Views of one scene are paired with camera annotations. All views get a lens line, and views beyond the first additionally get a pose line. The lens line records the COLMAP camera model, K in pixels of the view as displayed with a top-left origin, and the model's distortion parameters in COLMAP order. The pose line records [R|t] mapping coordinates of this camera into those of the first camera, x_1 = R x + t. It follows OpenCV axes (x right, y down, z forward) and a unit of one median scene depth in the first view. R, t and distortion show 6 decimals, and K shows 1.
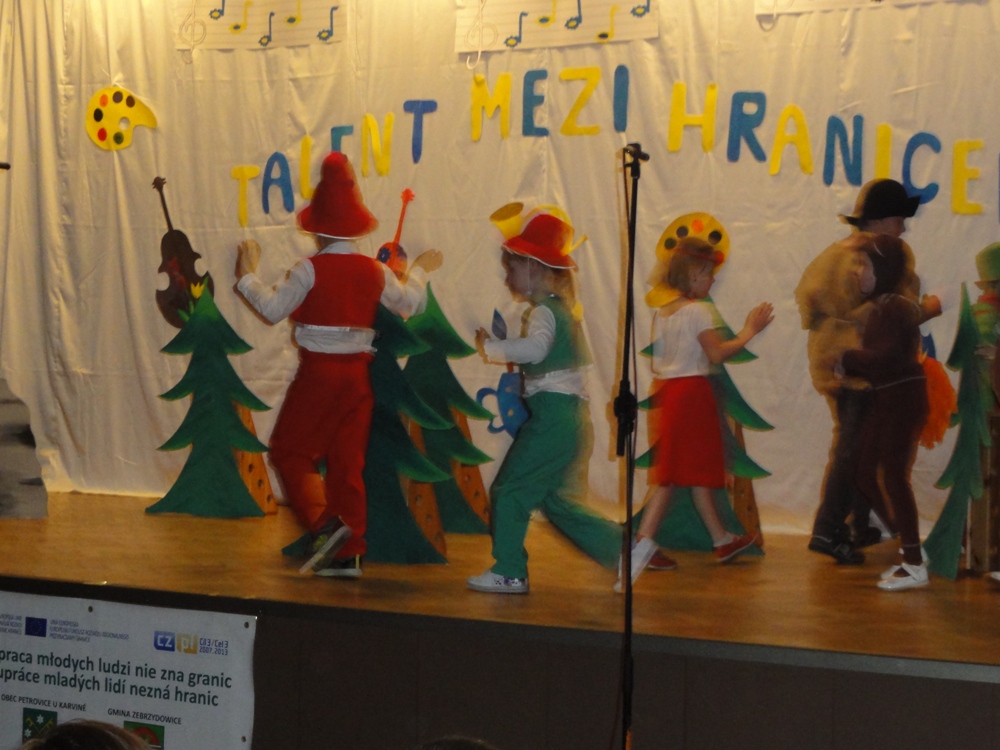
lens RADIAL K [[2086.1, 0, 501.5], [0, 2086.1, 400.8], [0, 0, 1]] dist [-0.004680, -0.048808]
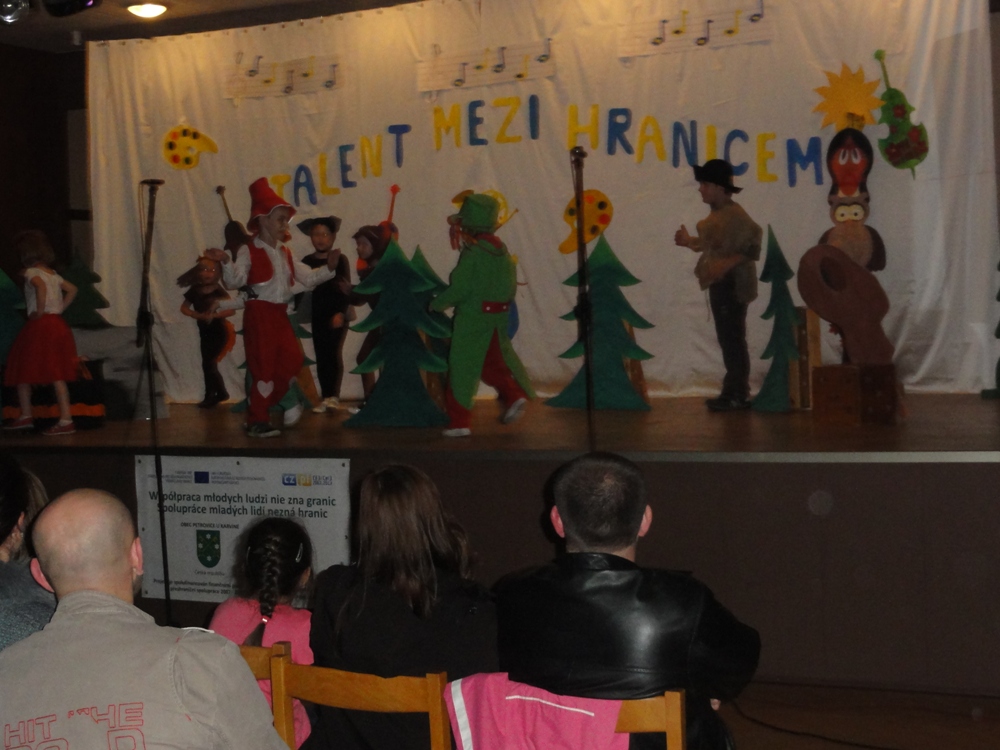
lens RADIAL K [[1536.7, 0, 496.6], [0, 1536.7, 361.0], [0, 0, 1]] dist [0.032136, -0.074235]
pose [[0.996263, -0.060095, 0.062041, -0.057654], [0.059118, 0.998098, 0.017472, 0.011956], [-0.062973, -0.013739, 0.997921, -0.130886]]
